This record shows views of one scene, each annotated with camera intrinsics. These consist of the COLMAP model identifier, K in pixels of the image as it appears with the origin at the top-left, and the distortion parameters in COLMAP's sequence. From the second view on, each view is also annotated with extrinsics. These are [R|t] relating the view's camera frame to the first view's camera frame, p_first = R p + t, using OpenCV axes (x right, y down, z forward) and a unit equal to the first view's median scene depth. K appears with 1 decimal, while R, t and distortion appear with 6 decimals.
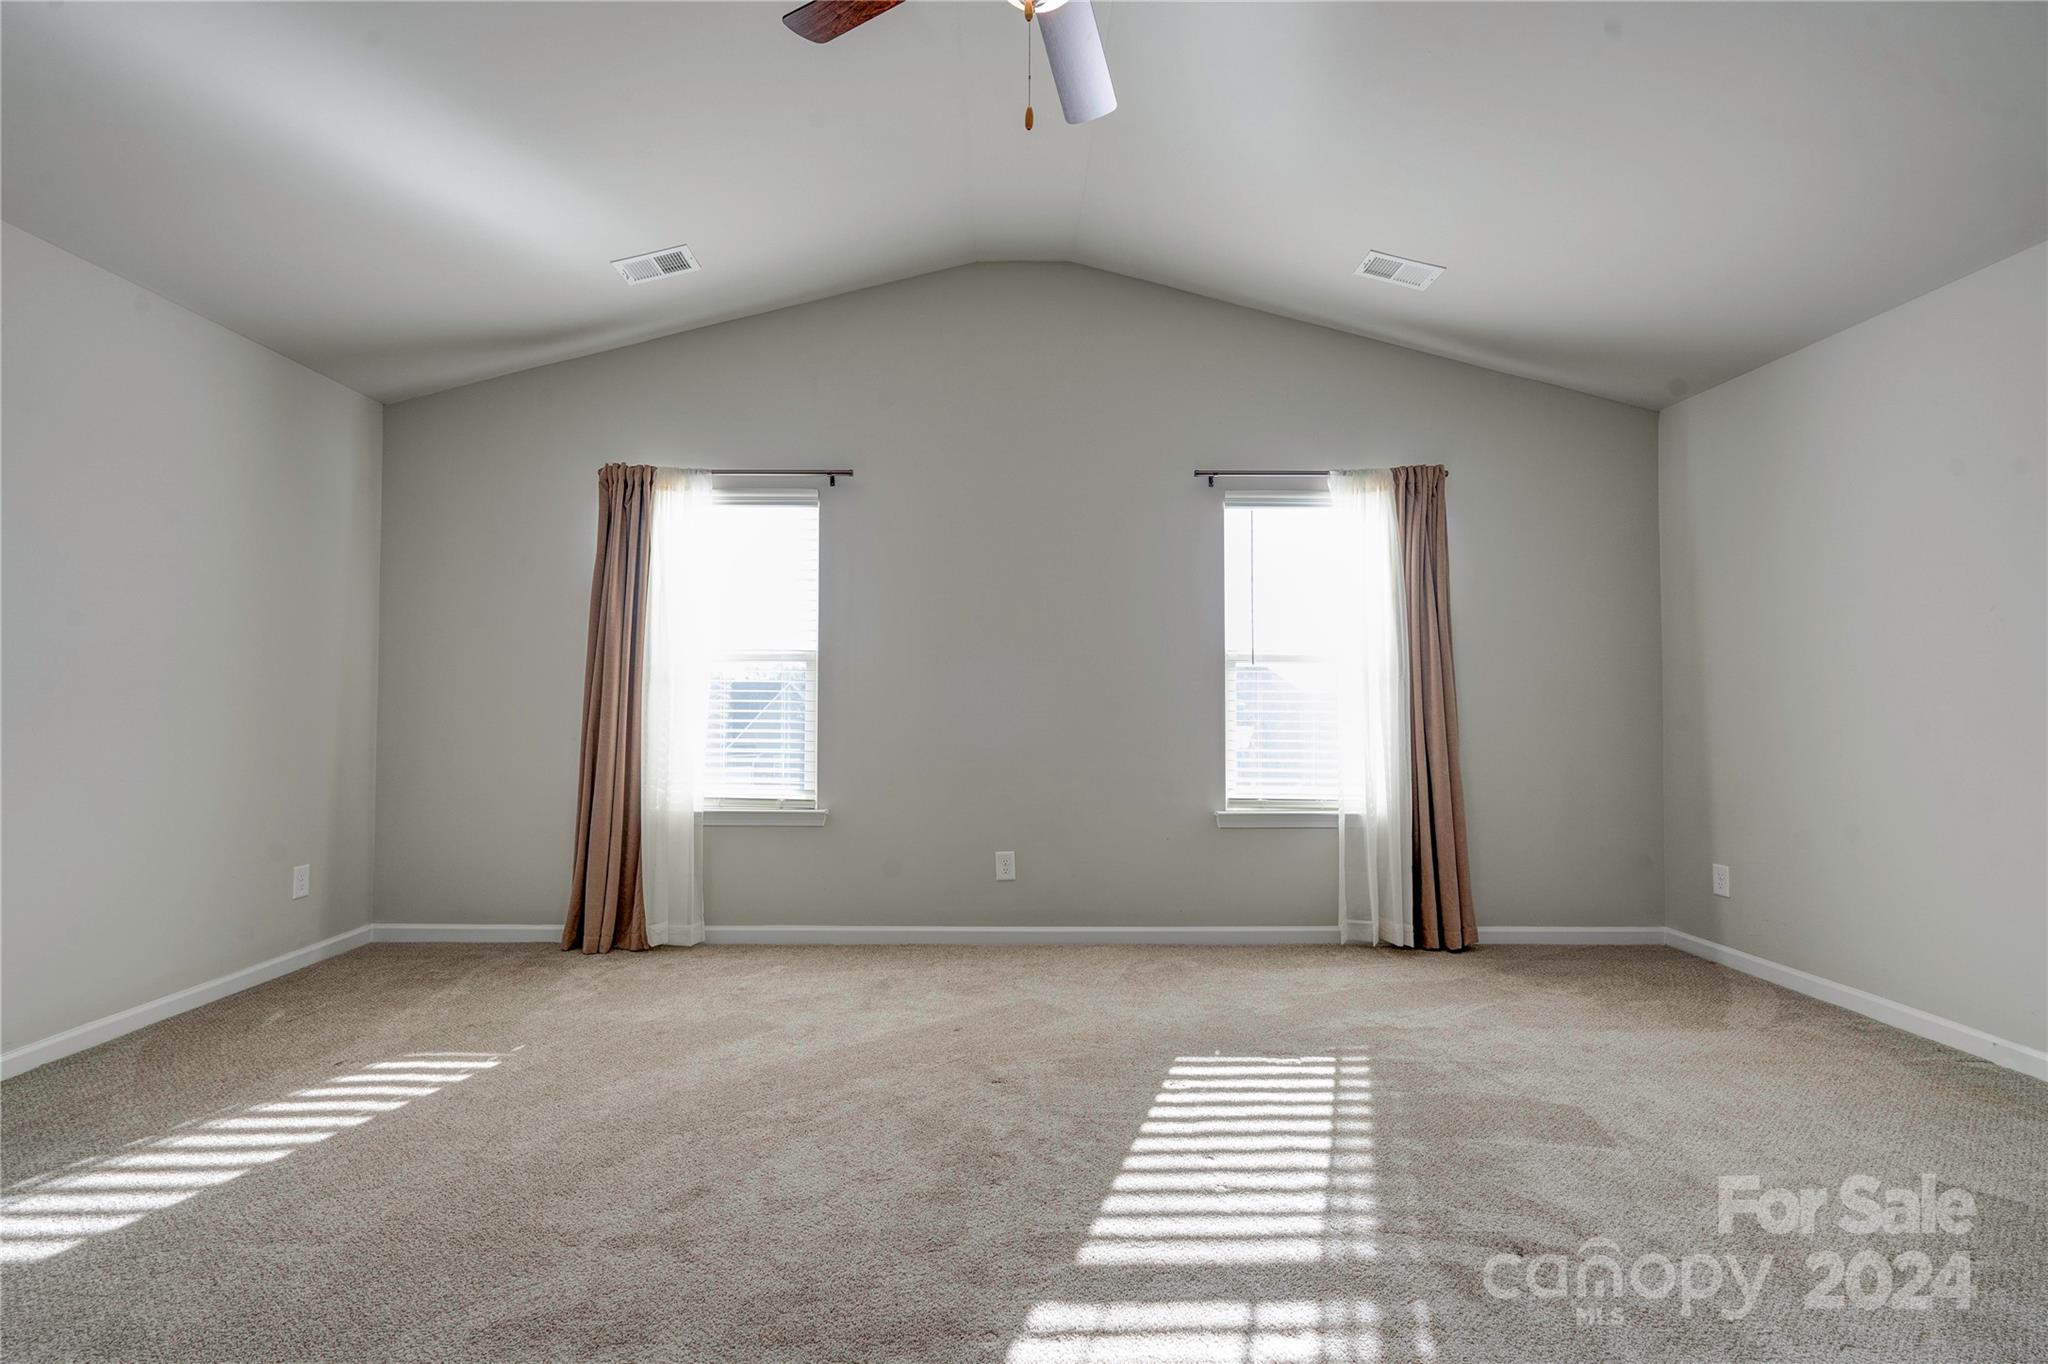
lens RADIAL K [[941.3, 0, 1024.0], [0, 941.3, 685.0], [0, 0, 1]] dist [-0.003315, 0.007257]
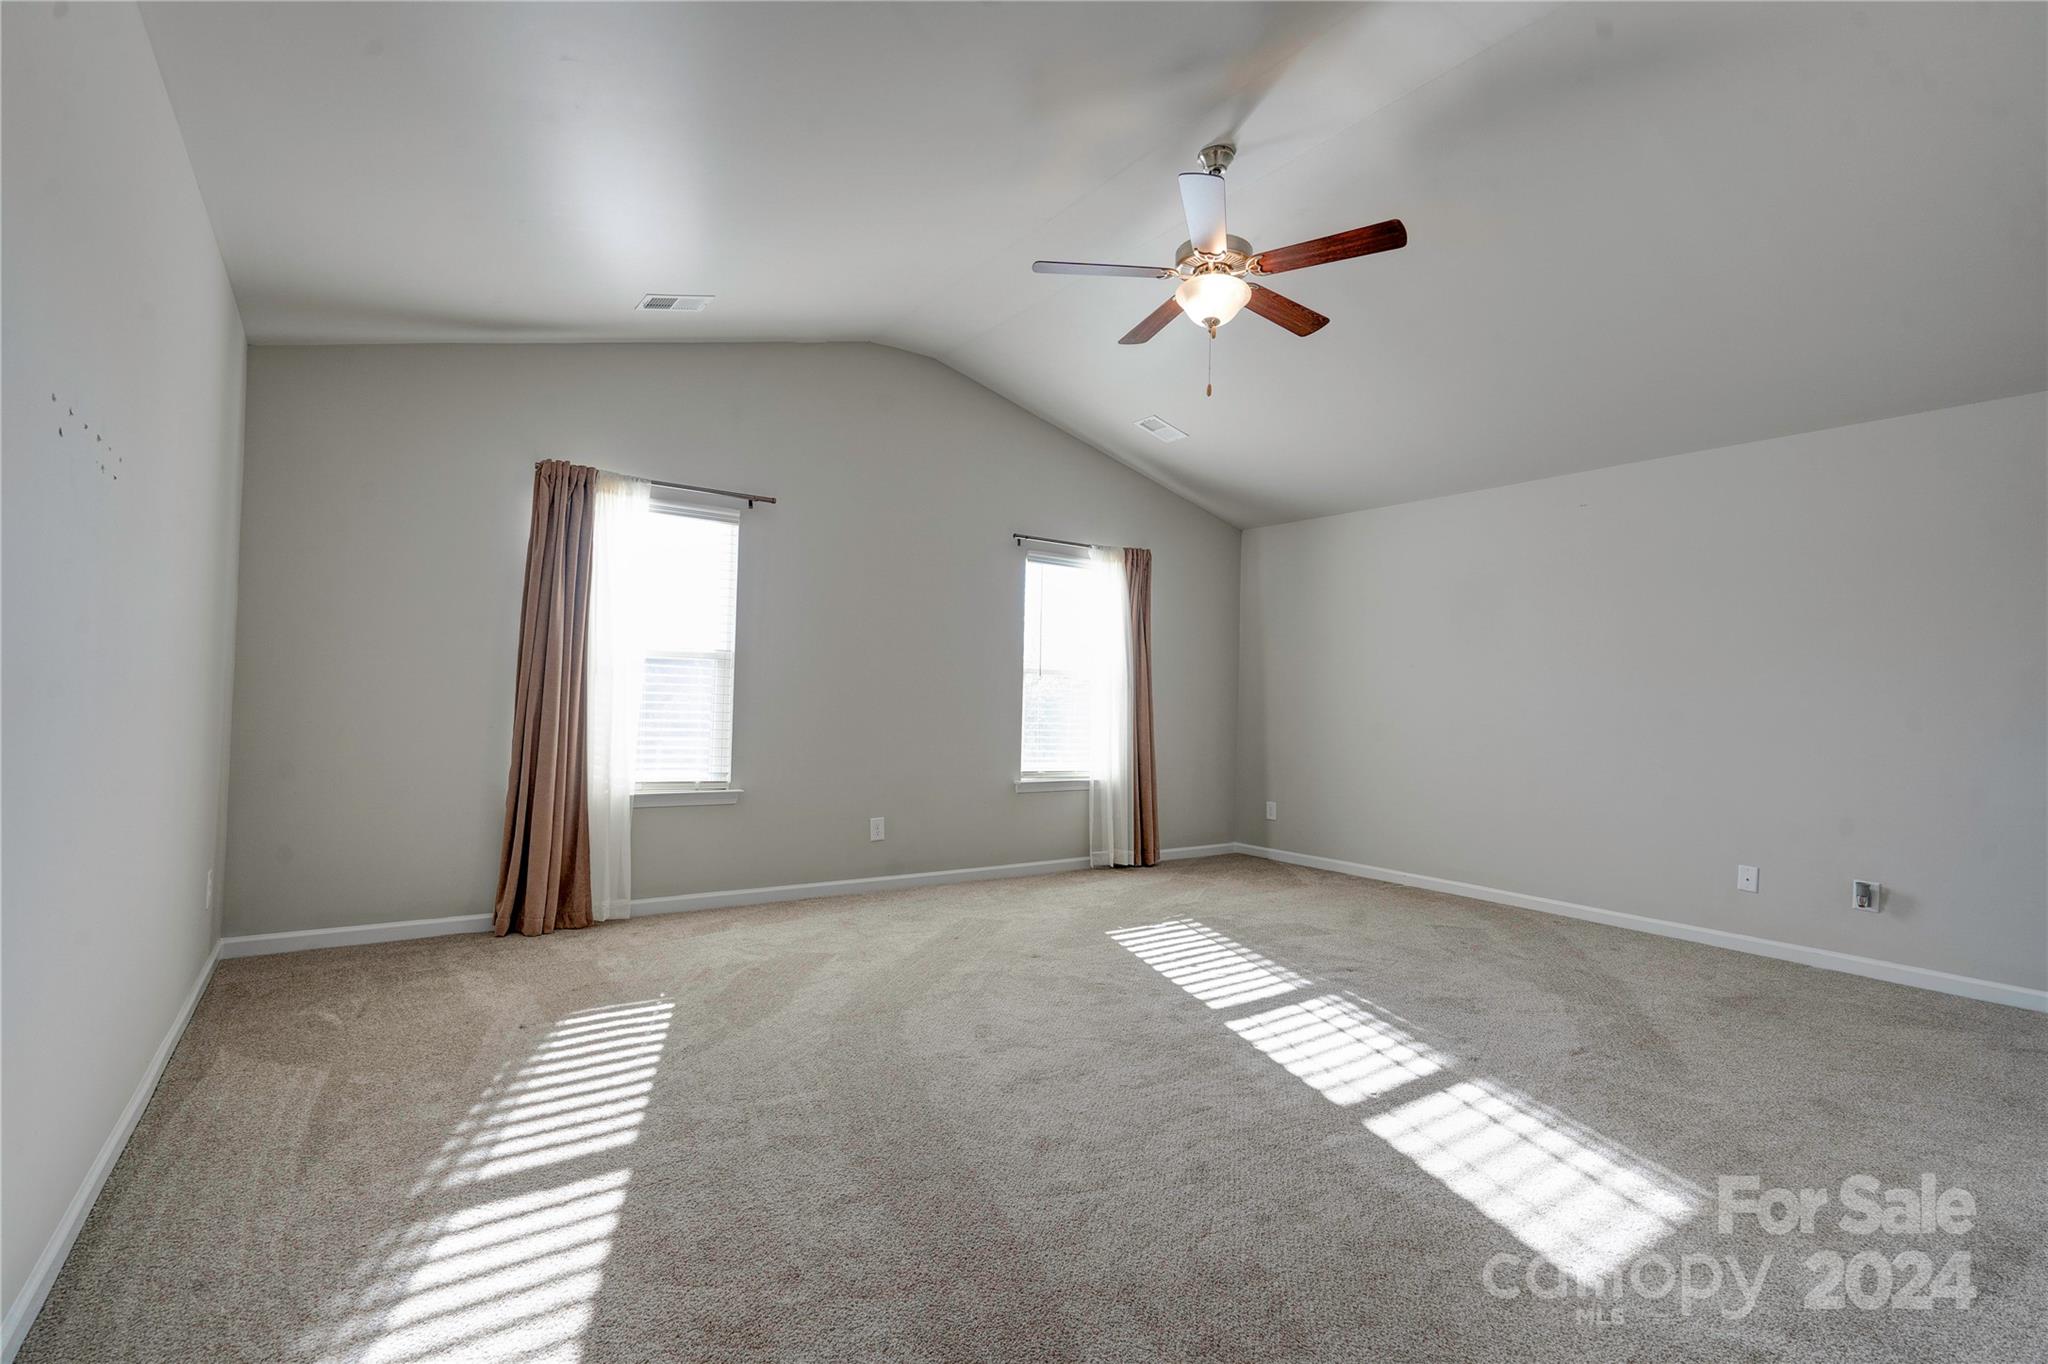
lens RADIAL K [[941.3, 0, 1009.2], [0, 941.3, 678.7], [0, 0, 1]] dist [-0.003315, 0.007257]
pose [[0.823888, 0.032054, 0.565845, -0.615556], [-0.035471, 0.999358, -0.004966, -0.008953], [-0.565641, -0.015980, 0.824497, -0.138247]]
